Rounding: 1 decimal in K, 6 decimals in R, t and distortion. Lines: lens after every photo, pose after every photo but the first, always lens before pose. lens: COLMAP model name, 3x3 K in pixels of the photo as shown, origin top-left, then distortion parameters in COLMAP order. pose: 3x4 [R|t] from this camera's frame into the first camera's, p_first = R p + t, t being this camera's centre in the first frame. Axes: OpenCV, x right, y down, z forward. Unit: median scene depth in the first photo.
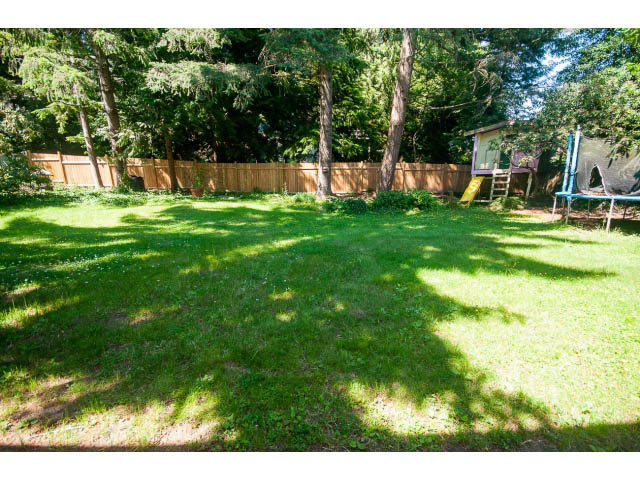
lens RADIAL K [[281.1, 0, 318.5], [0, 281.1, 253.5], [0, 0, 1]] dist [-0.001971, -0.002557]
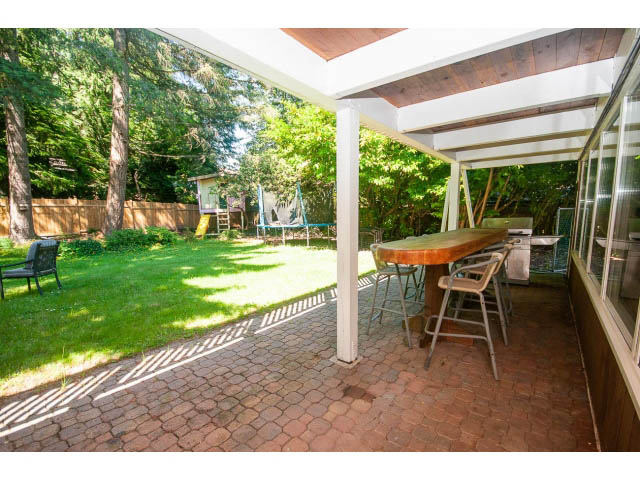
lens RADIAL K [[281.1, 0, 317.1], [0, 281.1, 244.0], [0, 0, 1]] dist [-0.001971, -0.002557]
pose [[0.634849, -0.083292, 0.768134, -0.067976], [0.206011, 0.976429, -0.064386, 0.026334], [-0.744665, 0.199120, 0.637044, -0.105685]]
